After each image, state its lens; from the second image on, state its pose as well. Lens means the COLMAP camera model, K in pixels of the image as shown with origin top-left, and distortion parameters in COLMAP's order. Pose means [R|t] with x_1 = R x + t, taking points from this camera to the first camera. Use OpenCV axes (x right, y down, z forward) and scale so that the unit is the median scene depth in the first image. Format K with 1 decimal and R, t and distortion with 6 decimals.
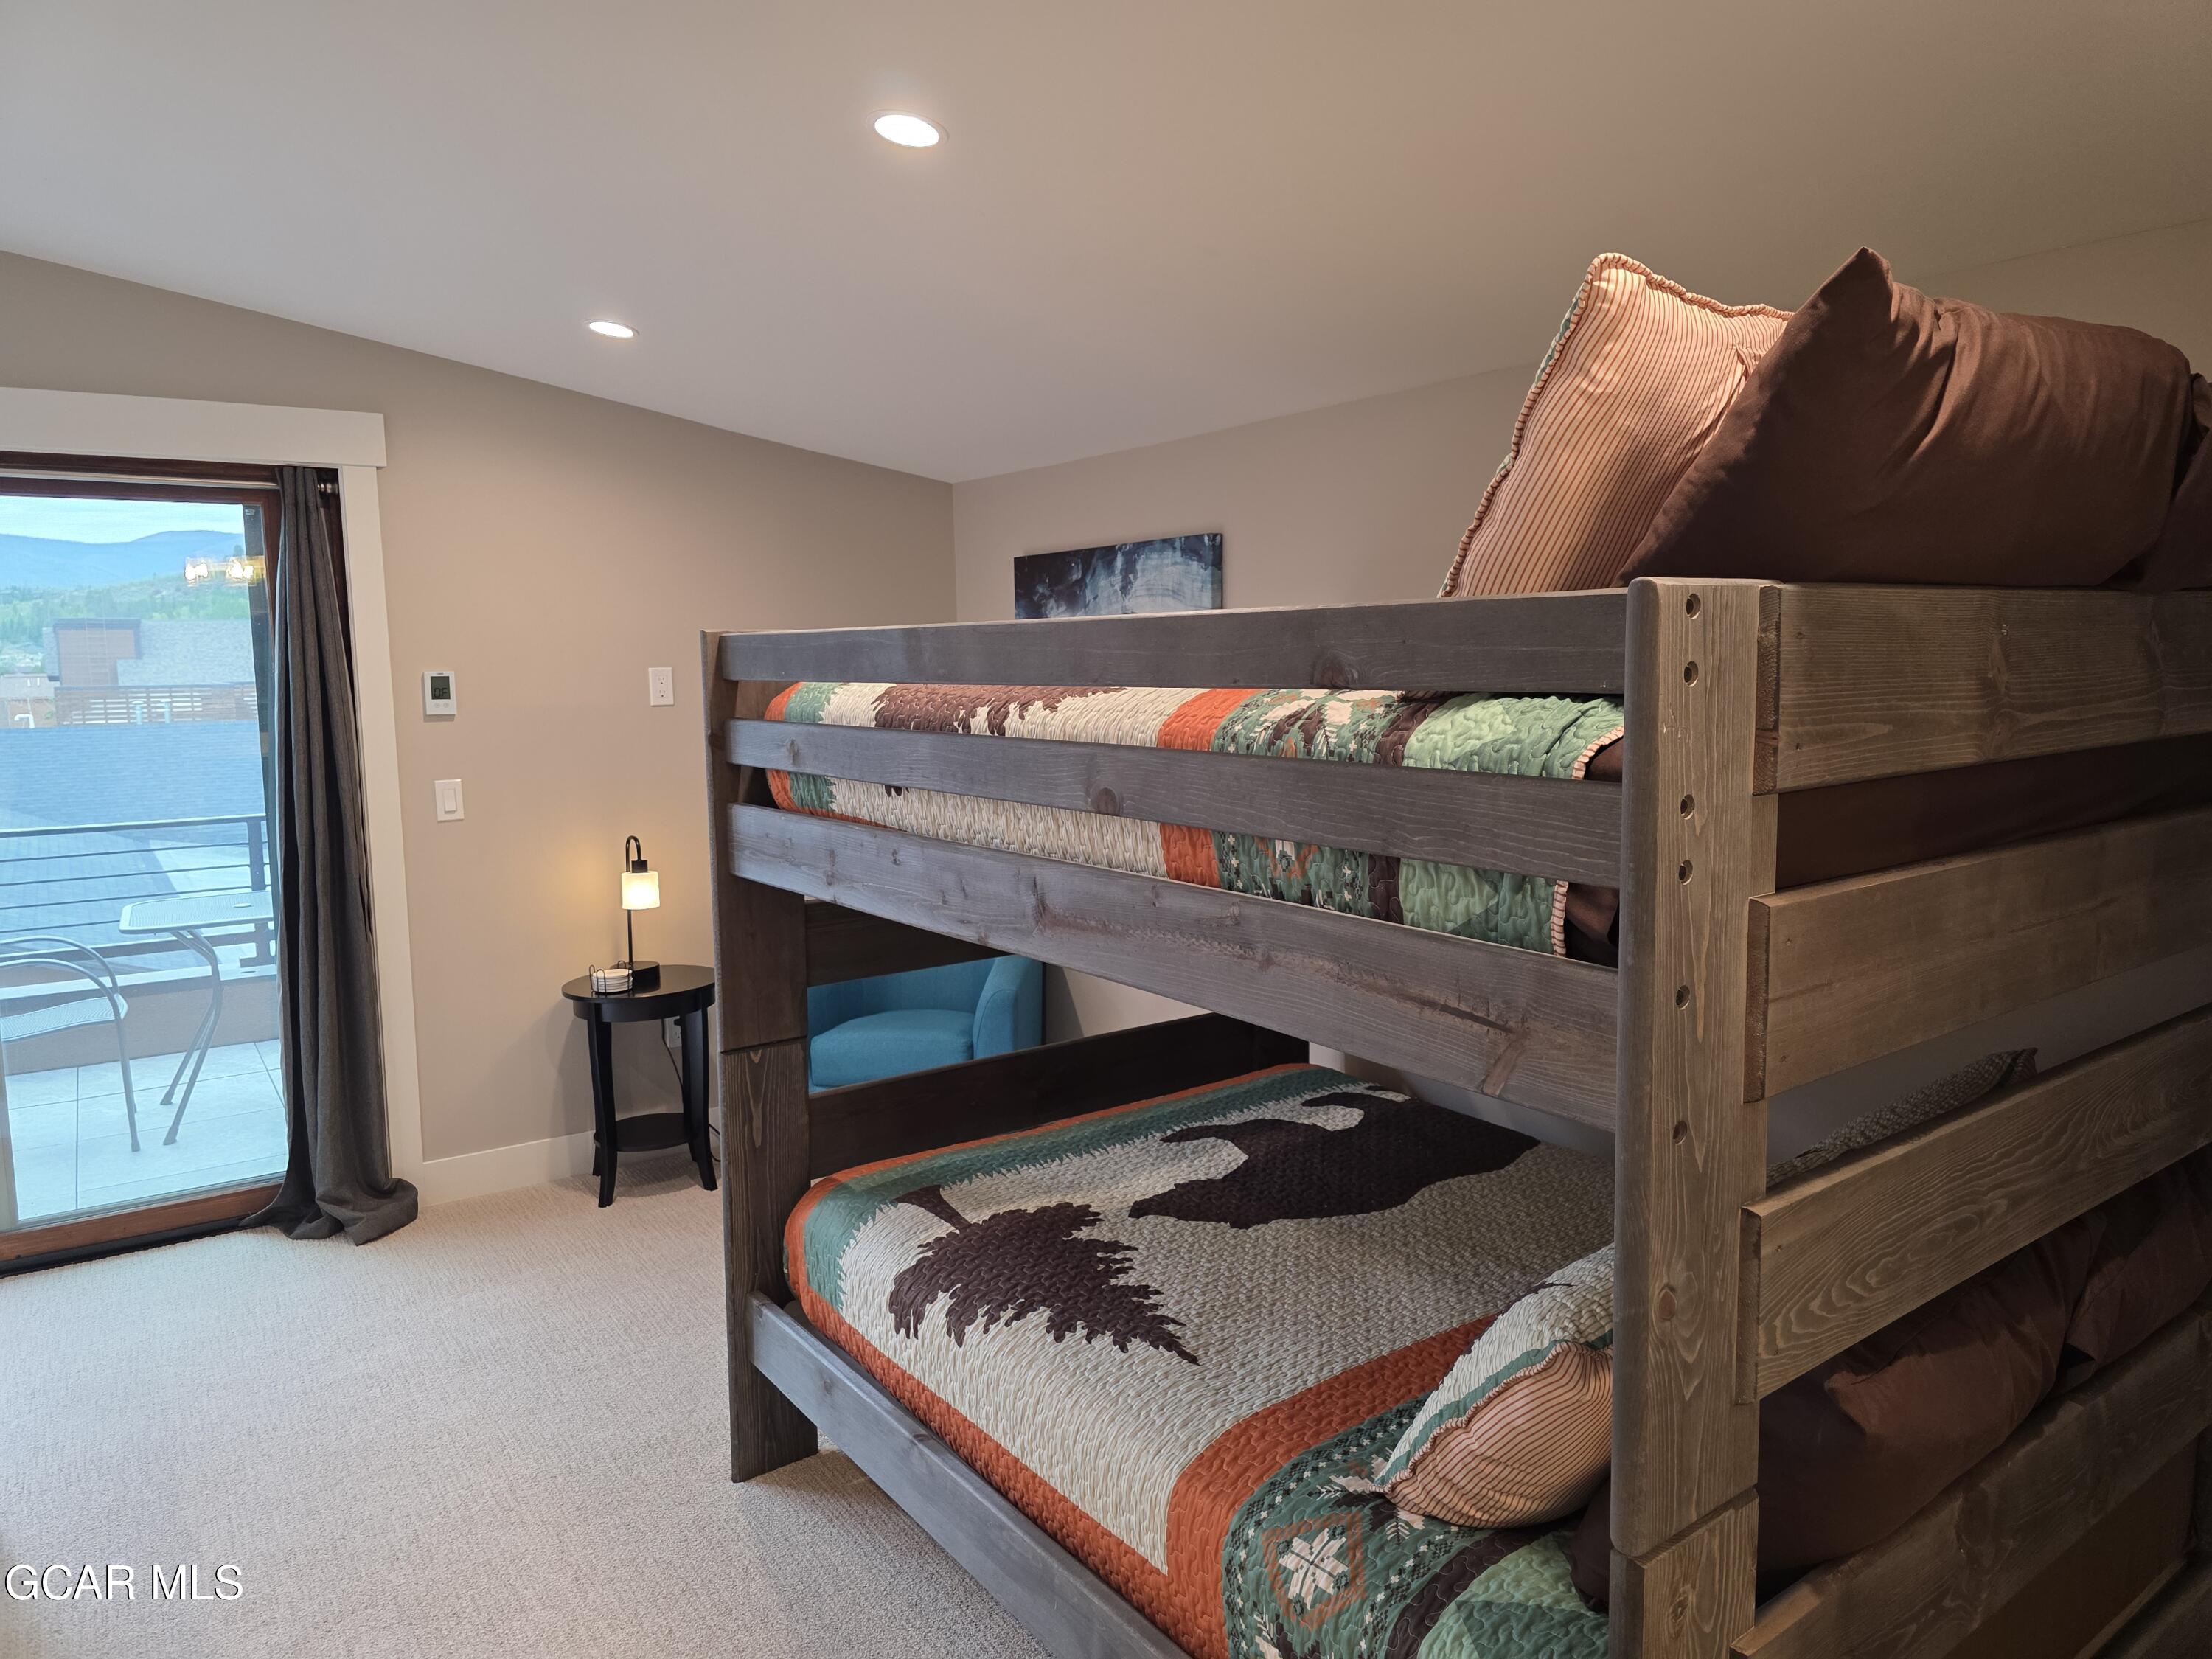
lens RADIAL K [[1494.9, 0, 1120.8], [0, 1494.9, 821.9], [0, 0, 1]] dist [0.052644, -0.037045]
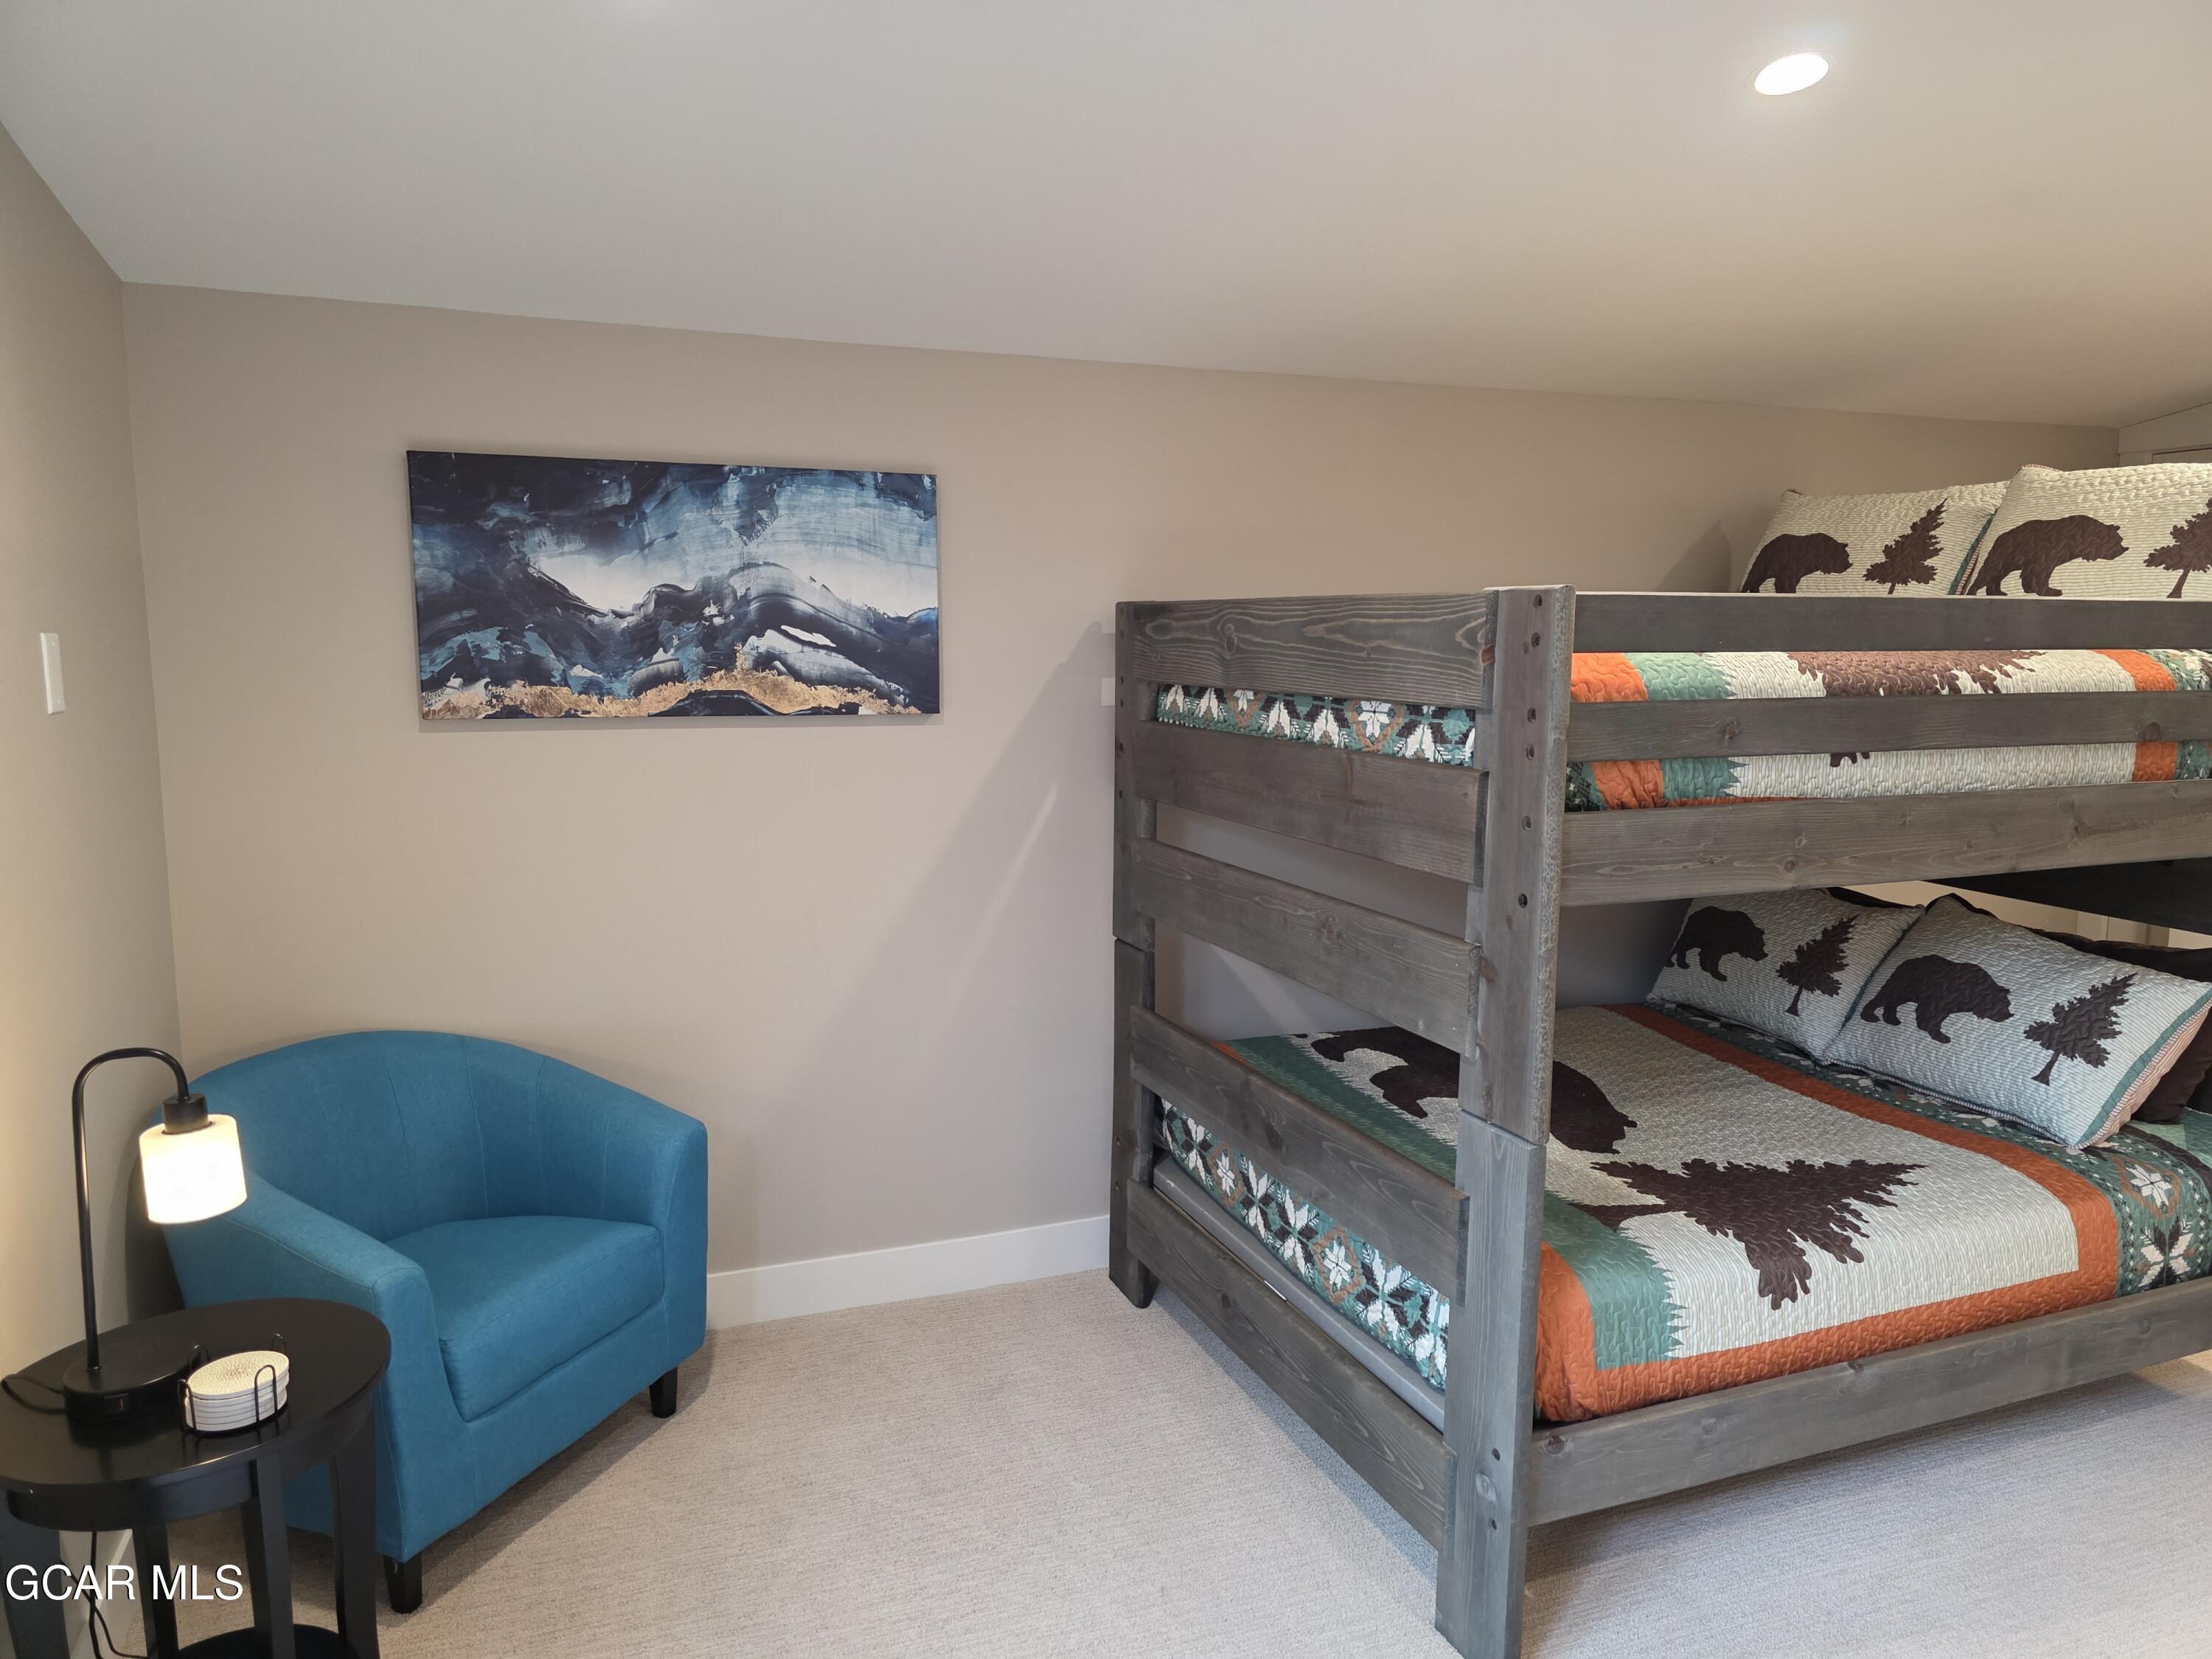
lens RADIAL K [[1494.9, 0, 1114.1], [0, 1494.9, 833.7], [0, 0, 1]] dist [0.052644, -0.037045]
pose [[0.230868, -0.117464, 0.965869, -1.000334], [0.097631, 0.990473, 0.097120, -0.093868], [-0.968075, 0.071876, 0.240136, 0.987460]]
